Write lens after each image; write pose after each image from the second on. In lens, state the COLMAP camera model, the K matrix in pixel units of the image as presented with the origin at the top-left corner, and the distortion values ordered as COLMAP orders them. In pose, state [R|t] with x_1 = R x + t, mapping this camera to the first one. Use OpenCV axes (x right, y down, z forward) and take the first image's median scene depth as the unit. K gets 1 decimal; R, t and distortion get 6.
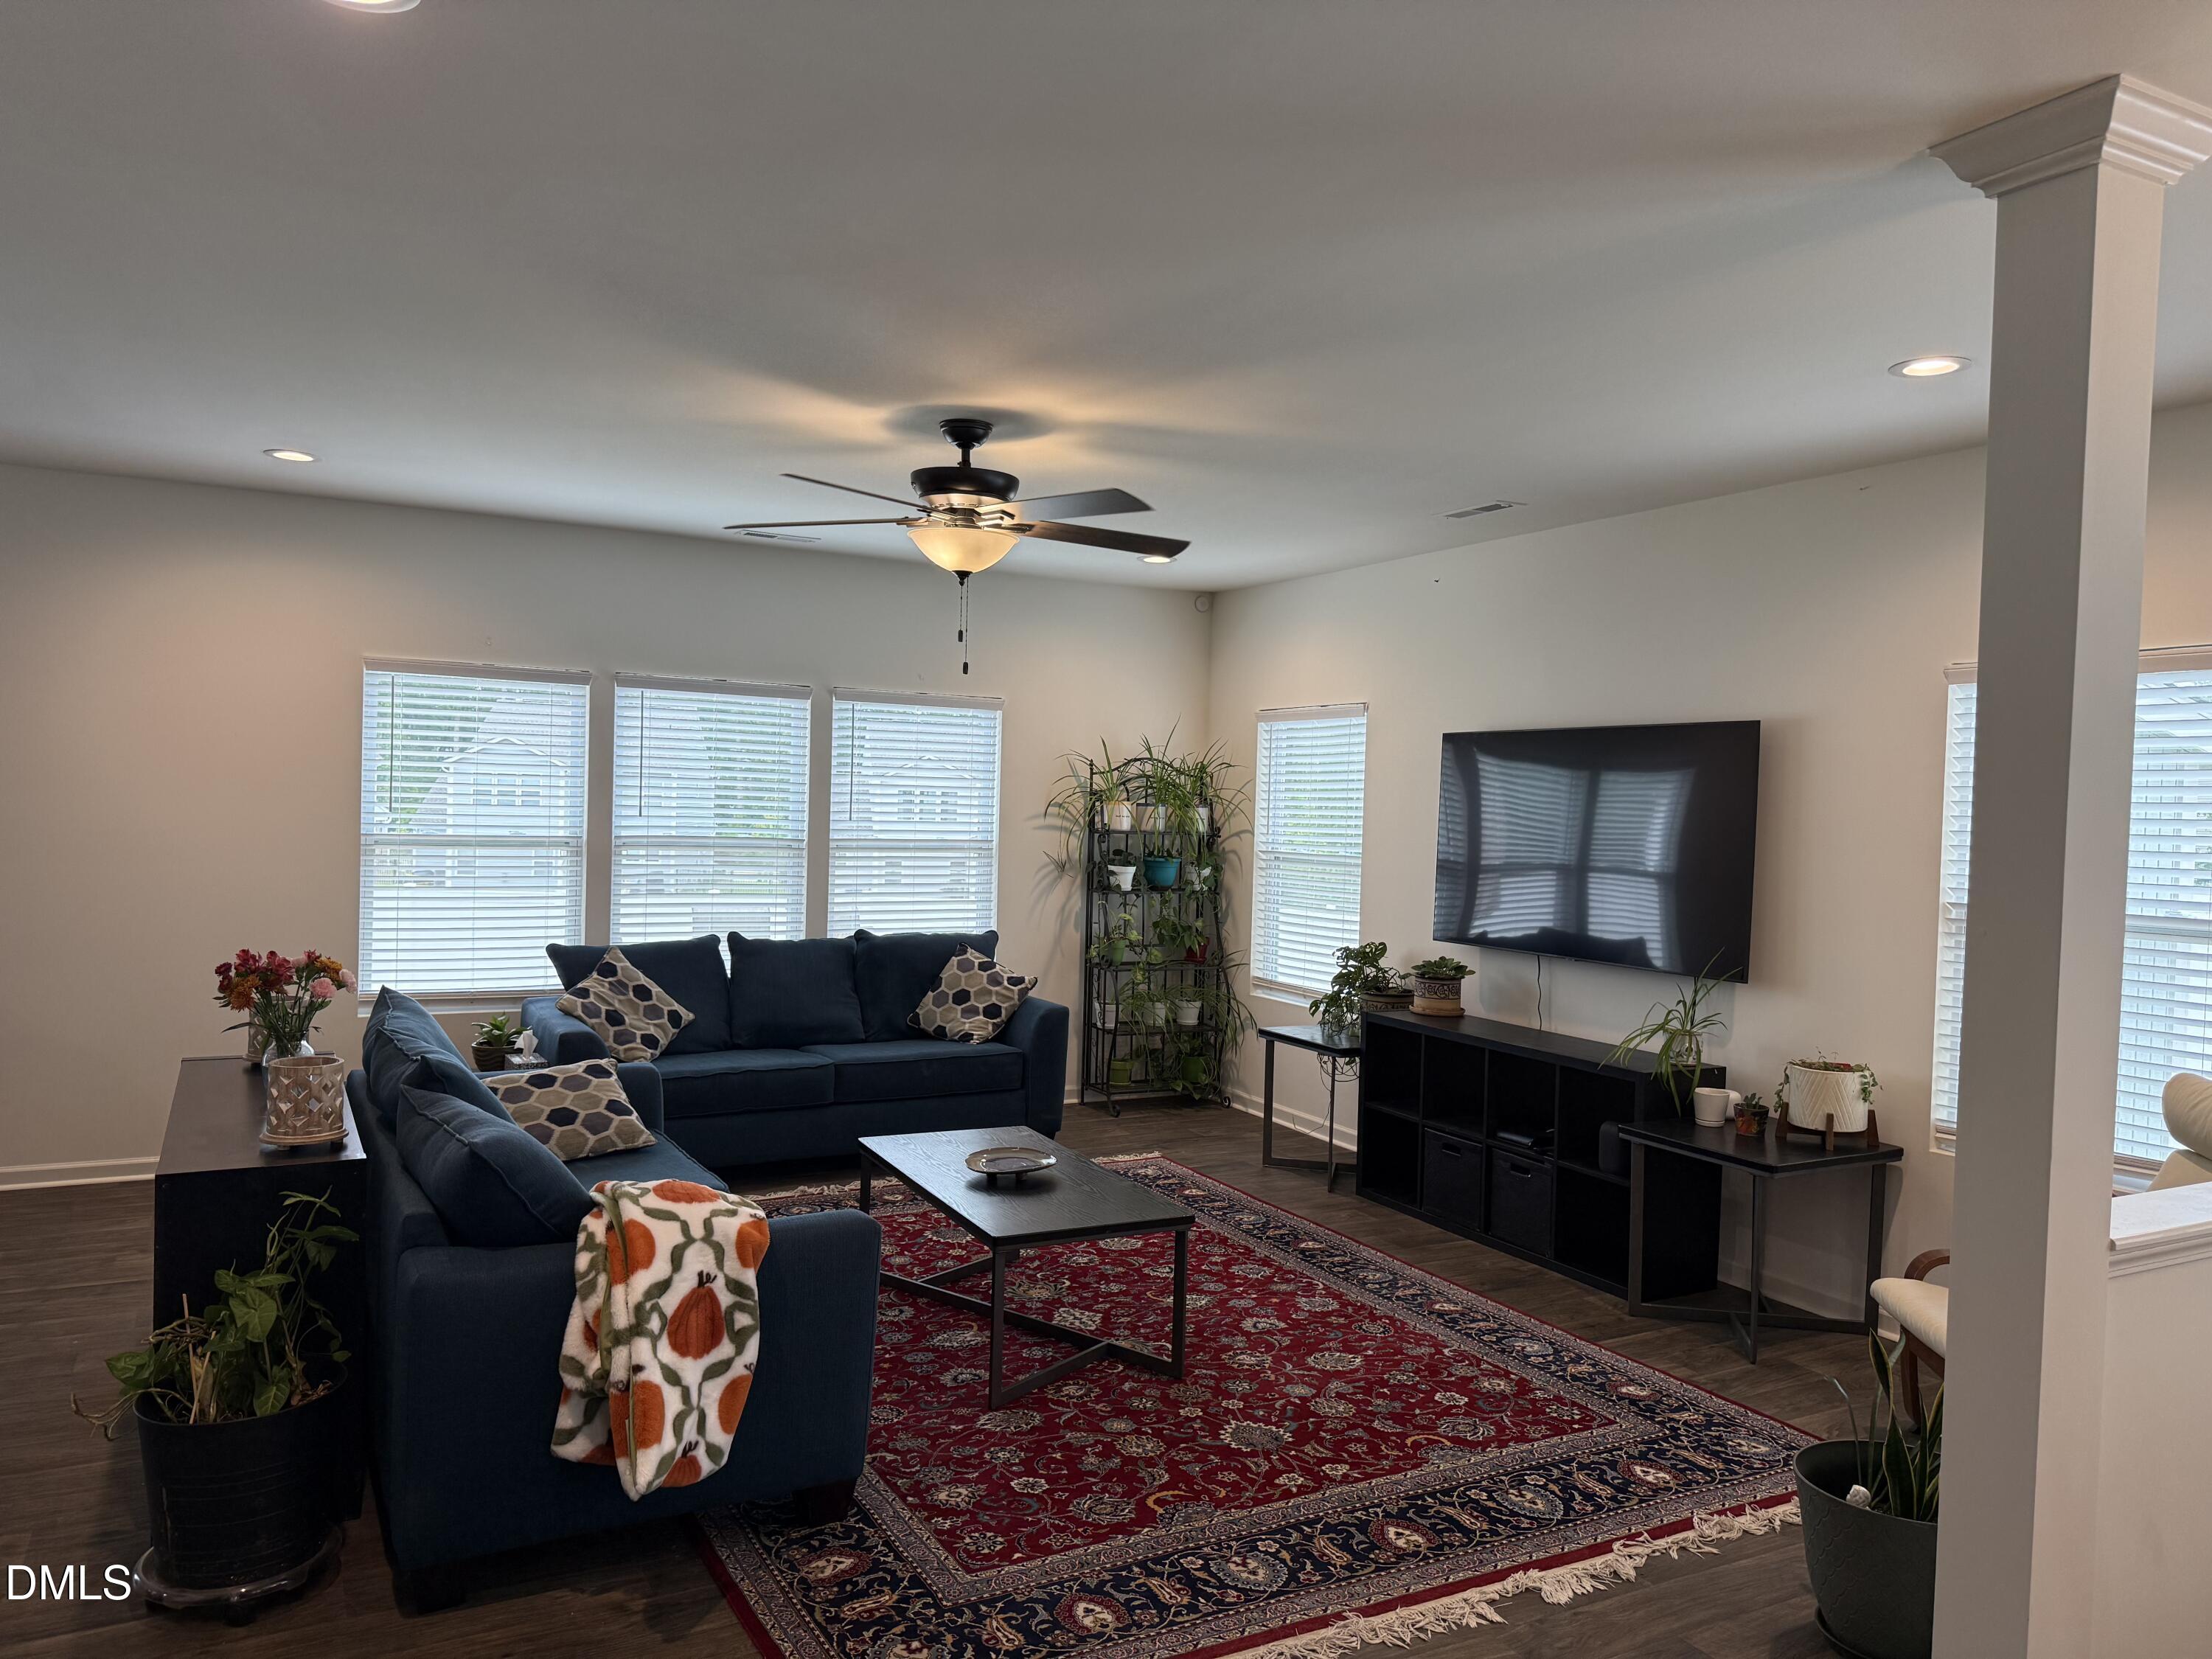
lens RADIAL K [[1542.2, 0, 1106.0], [0, 1542.2, 829.5], [0, 0, 1]] dist [0.185231, -0.379094]
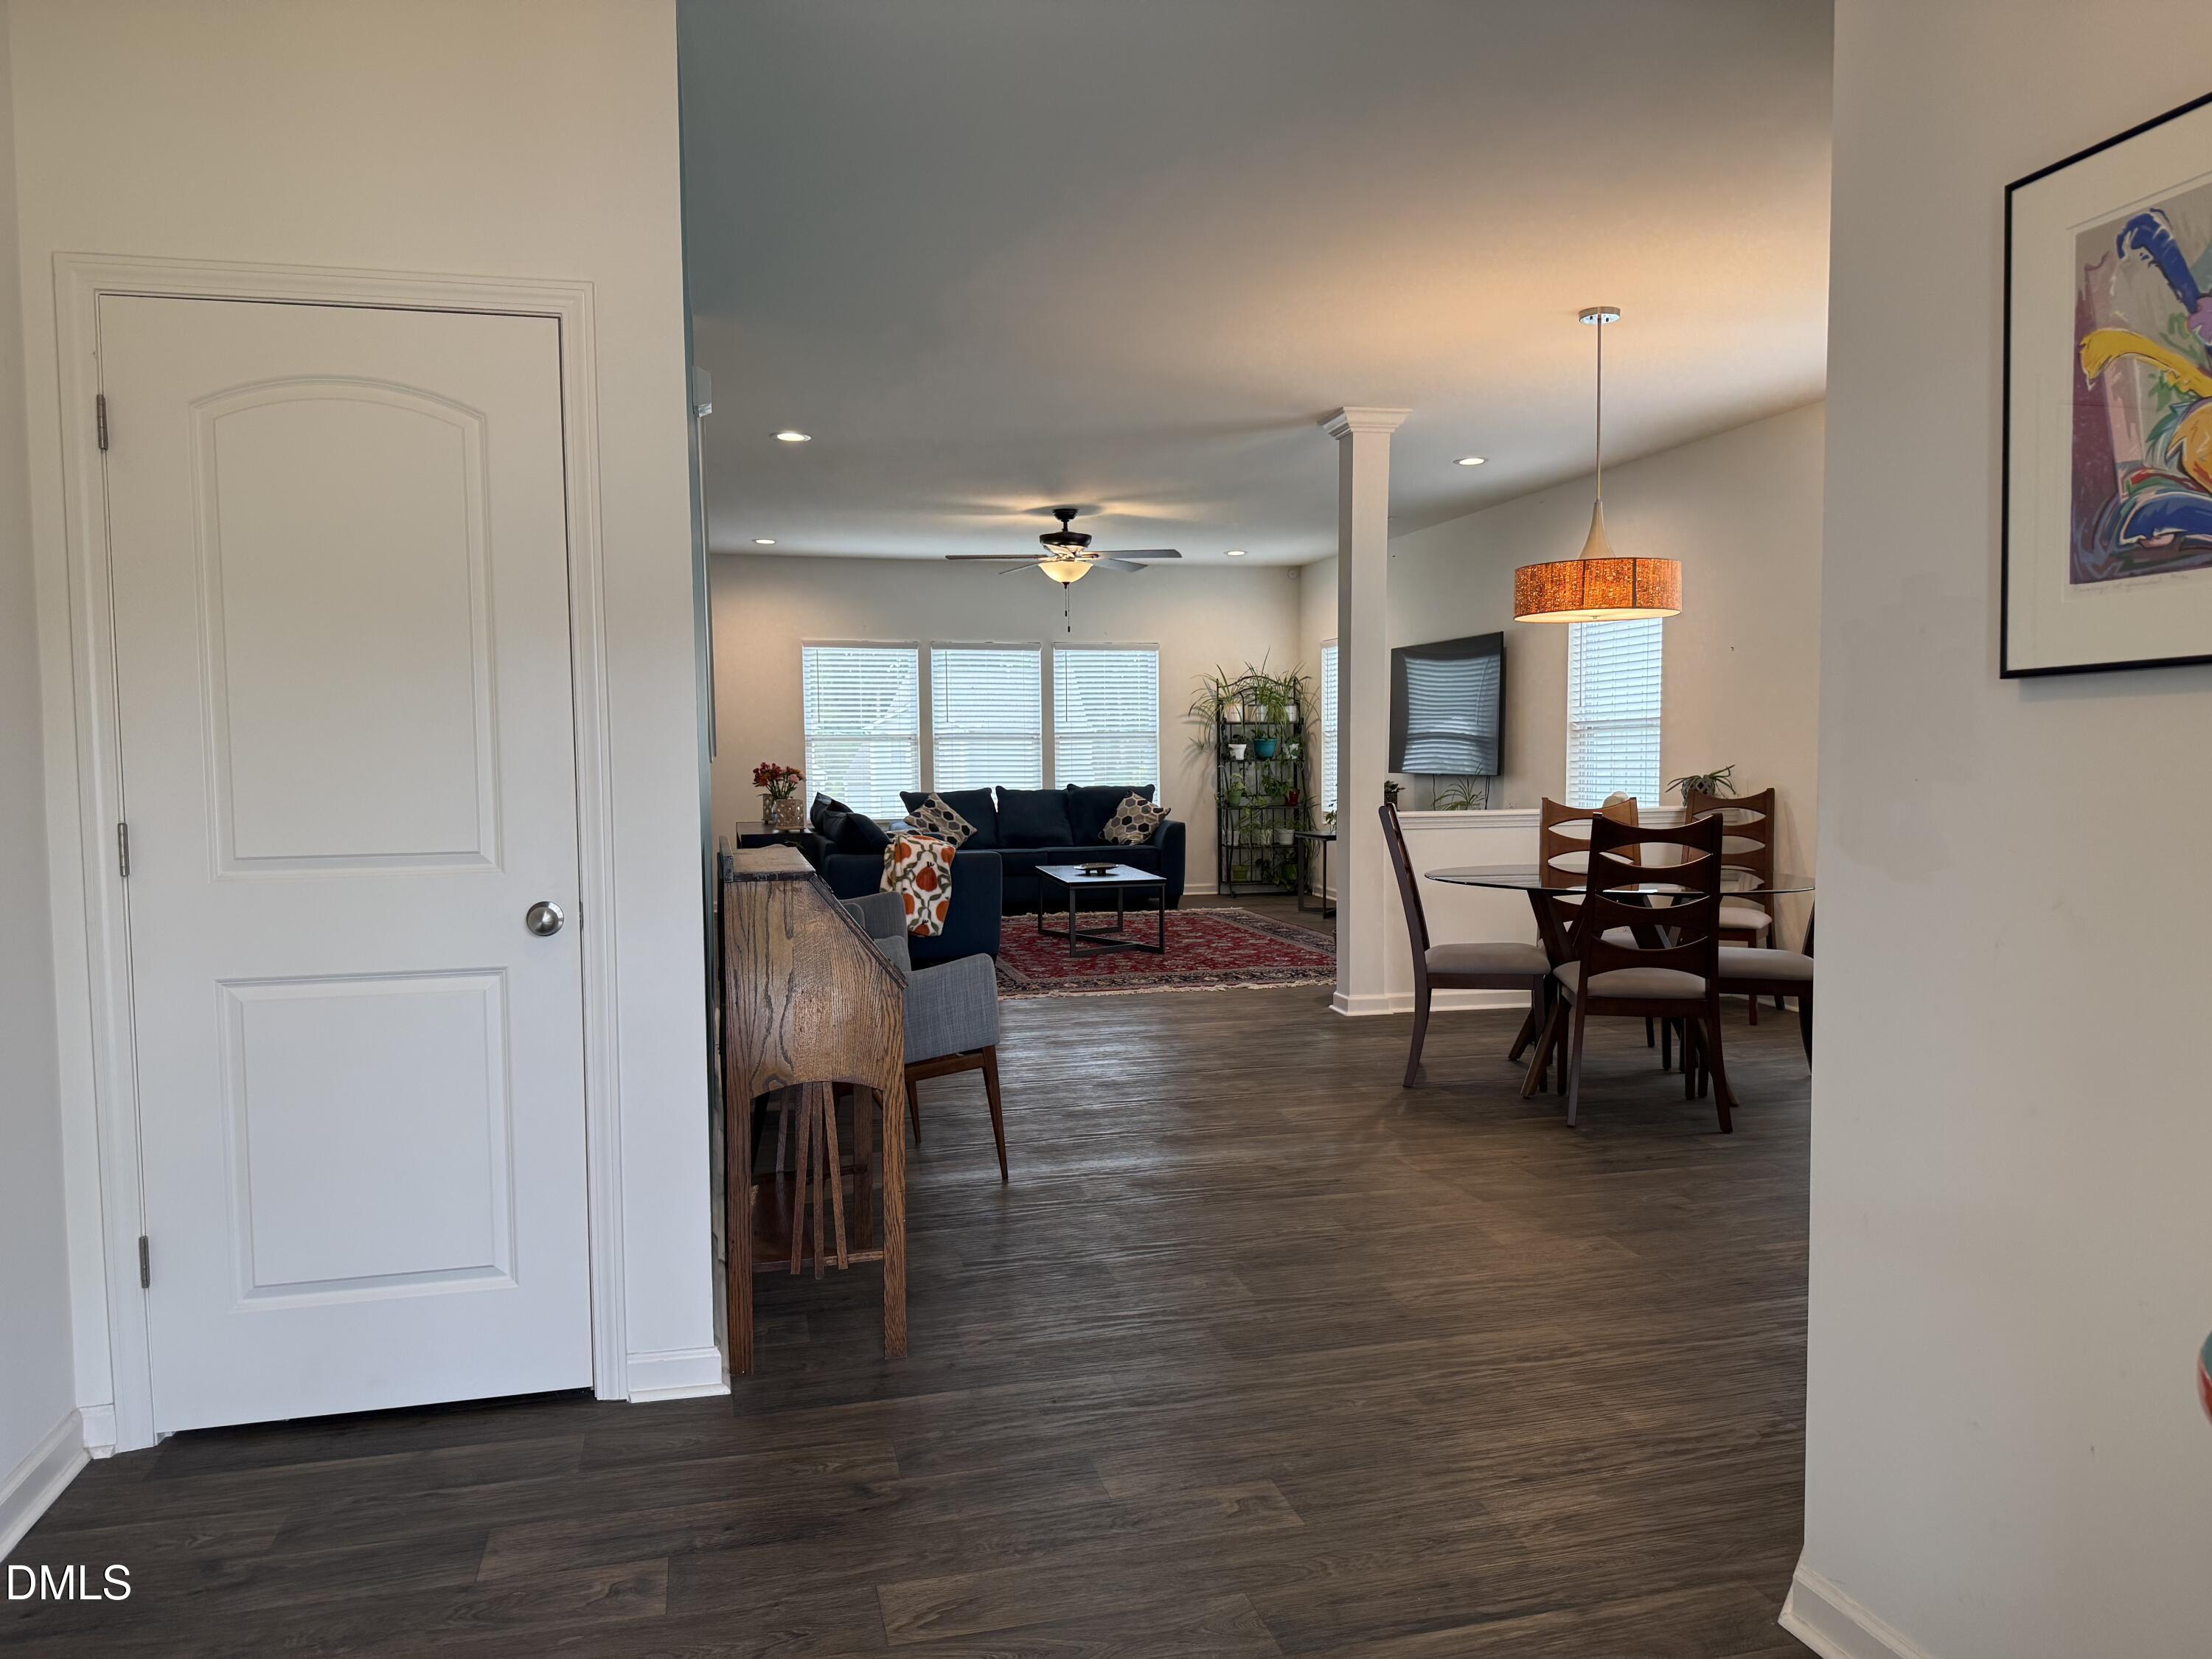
lens RADIAL K [[1542.2, 0, 1106.0], [0, 1542.2, 829.5], [0, 0, 1]] dist [0.185231, -0.379094]
pose [[0.968591, -0.026749, -0.247216, 0.326835], [0.034658, 0.999015, 0.027698, 0.075454], [0.246232, -0.035396, 0.968564, -0.702994]]
